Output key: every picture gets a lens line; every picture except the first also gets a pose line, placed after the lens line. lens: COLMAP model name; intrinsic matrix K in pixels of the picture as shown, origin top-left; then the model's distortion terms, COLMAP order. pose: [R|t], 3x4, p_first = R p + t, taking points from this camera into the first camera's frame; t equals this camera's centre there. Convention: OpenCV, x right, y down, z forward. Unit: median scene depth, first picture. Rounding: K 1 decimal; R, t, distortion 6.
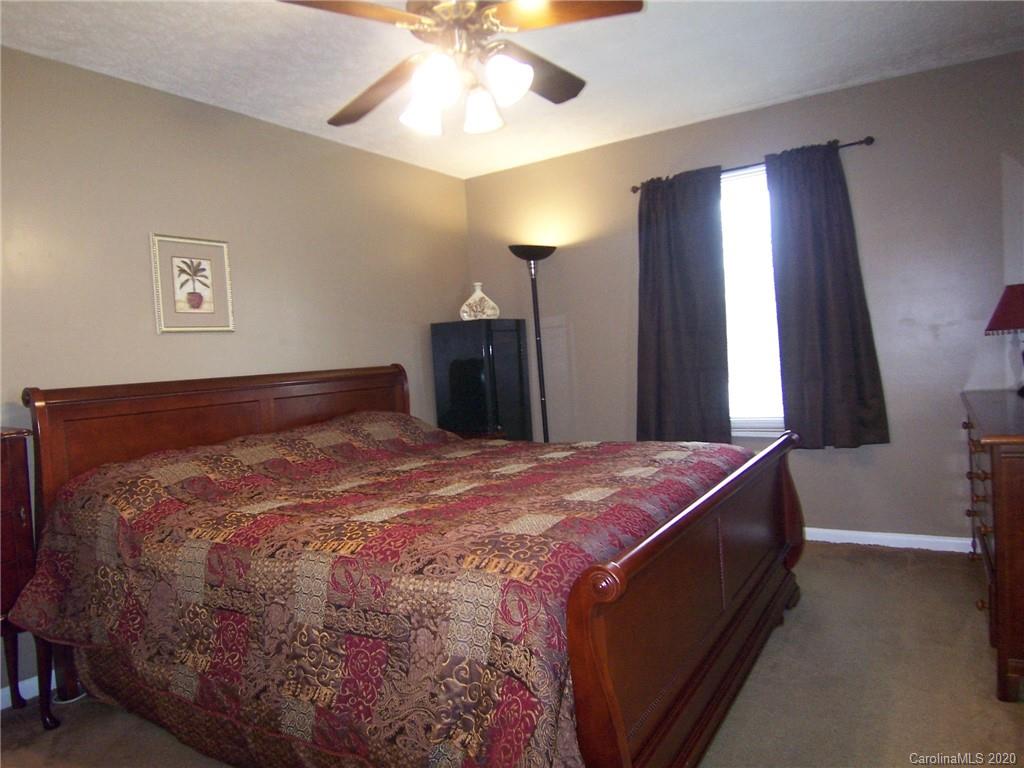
lens RADIAL K [[695.7, 0, 509.7], [0, 695.7, 377.6], [0, 0, 1]] dist [-0.001812, -0.057384]
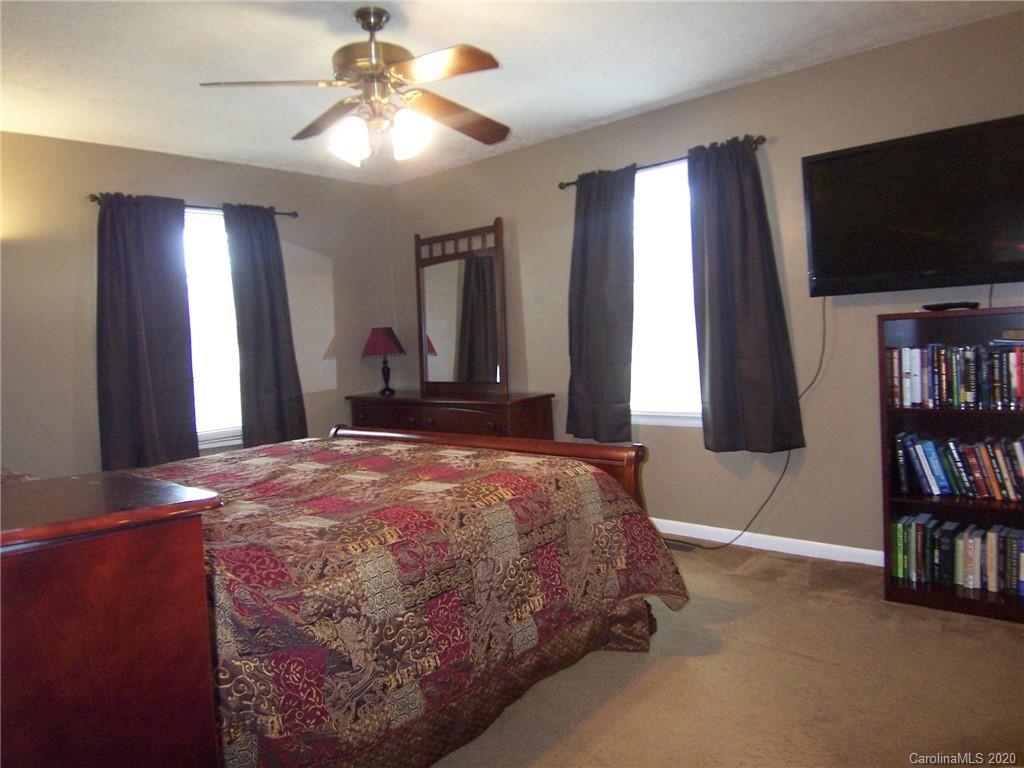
lens RADIAL K [[695.7, 0, 509.7], [0, 695.7, 377.6], [0, 0, 1]] dist [-0.001812, -0.057384]
pose [[0.146784, -0.003180, 0.989163, -0.986429], [0.075847, 0.997087, -0.008050, 0.026148], [-0.986256, 0.076207, 0.146598, 0.516201]]
